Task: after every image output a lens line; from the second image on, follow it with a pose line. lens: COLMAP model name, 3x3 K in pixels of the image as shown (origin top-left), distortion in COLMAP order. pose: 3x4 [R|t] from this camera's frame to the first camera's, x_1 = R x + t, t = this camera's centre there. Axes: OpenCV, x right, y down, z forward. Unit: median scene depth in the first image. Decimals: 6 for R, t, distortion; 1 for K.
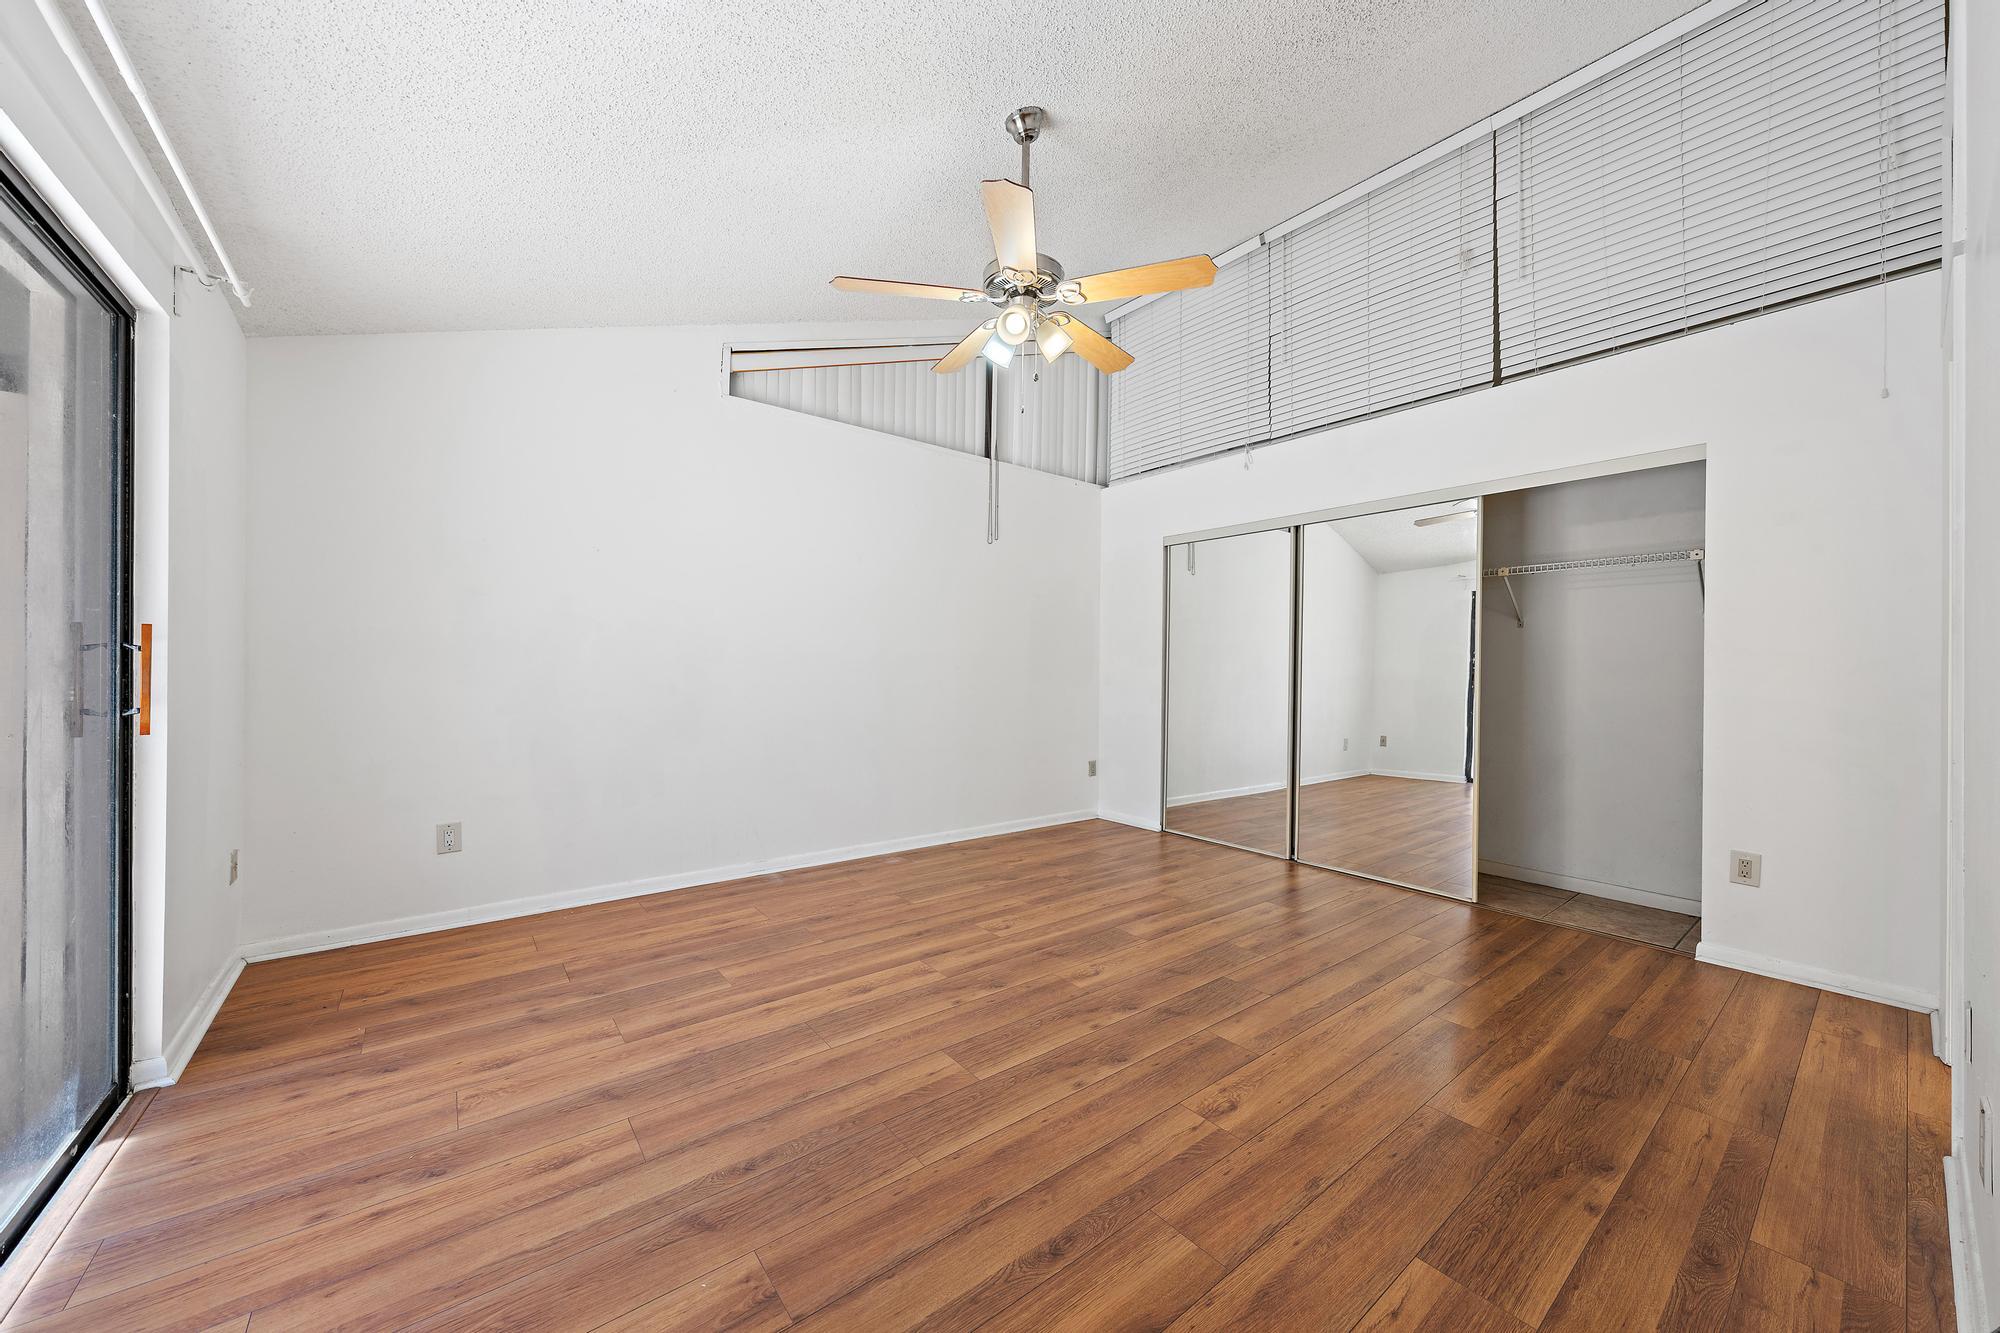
lens RADIAL K [[713.4, 0, 999.4], [0, 713.4, 667.4], [0, 0, 1]] dist [0.001117, 0.000319]
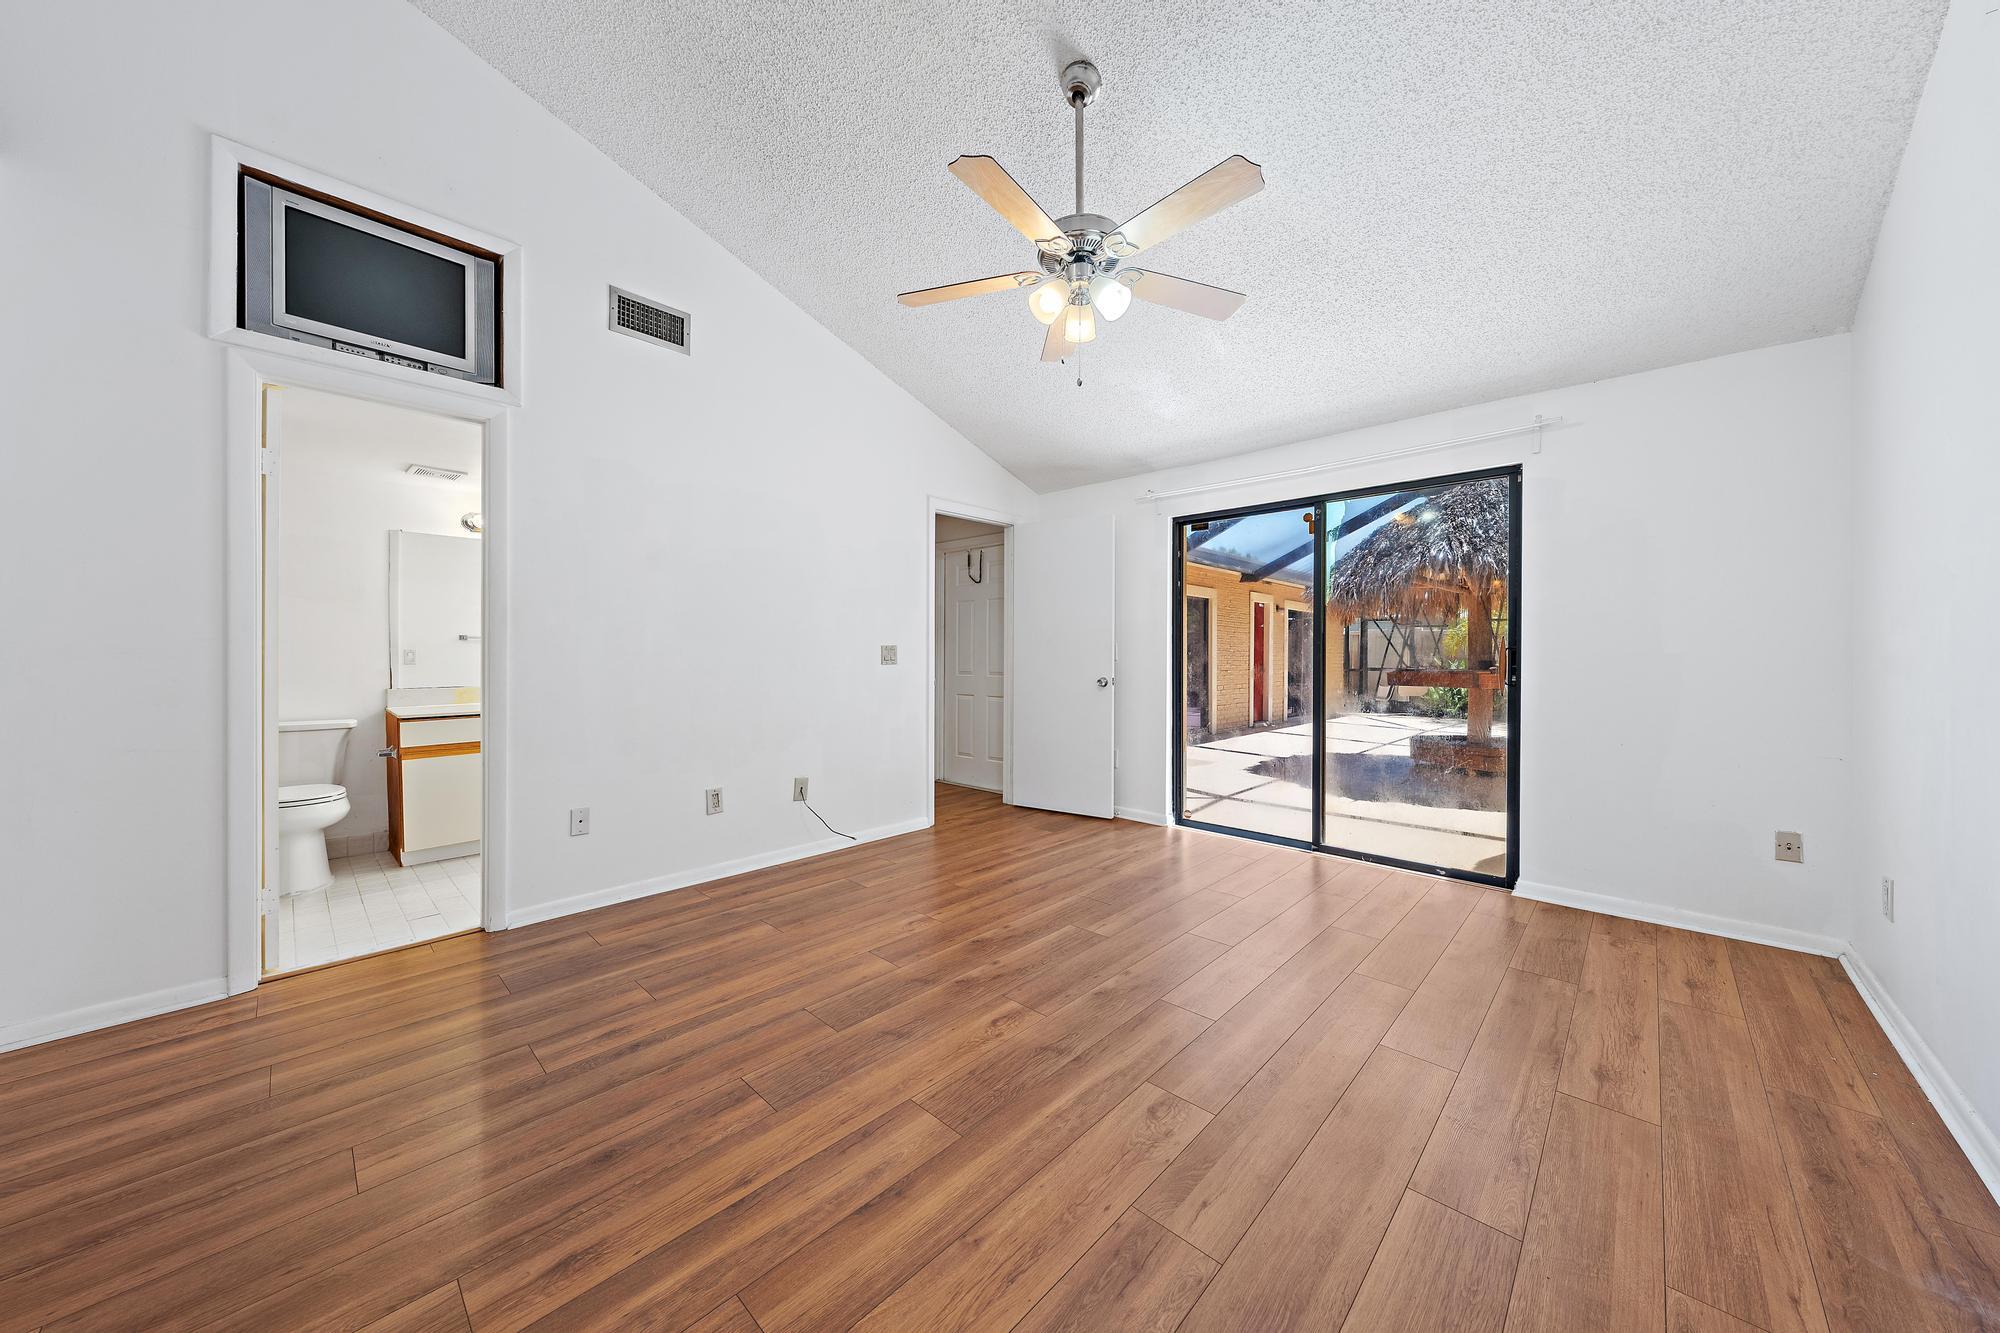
lens RADIAL K [[683.0, 0, 999.6], [0, 683.0, 665.1], [0, 0, 1]] dist [-0.000231, -0.000009]
pose [[-0.989393, -0.011864, -0.144781, 0.255548], [-0.013059, 0.999888, 0.007304, 0.012720], [0.144678, 0.009117, -0.989437, 1.821459]]
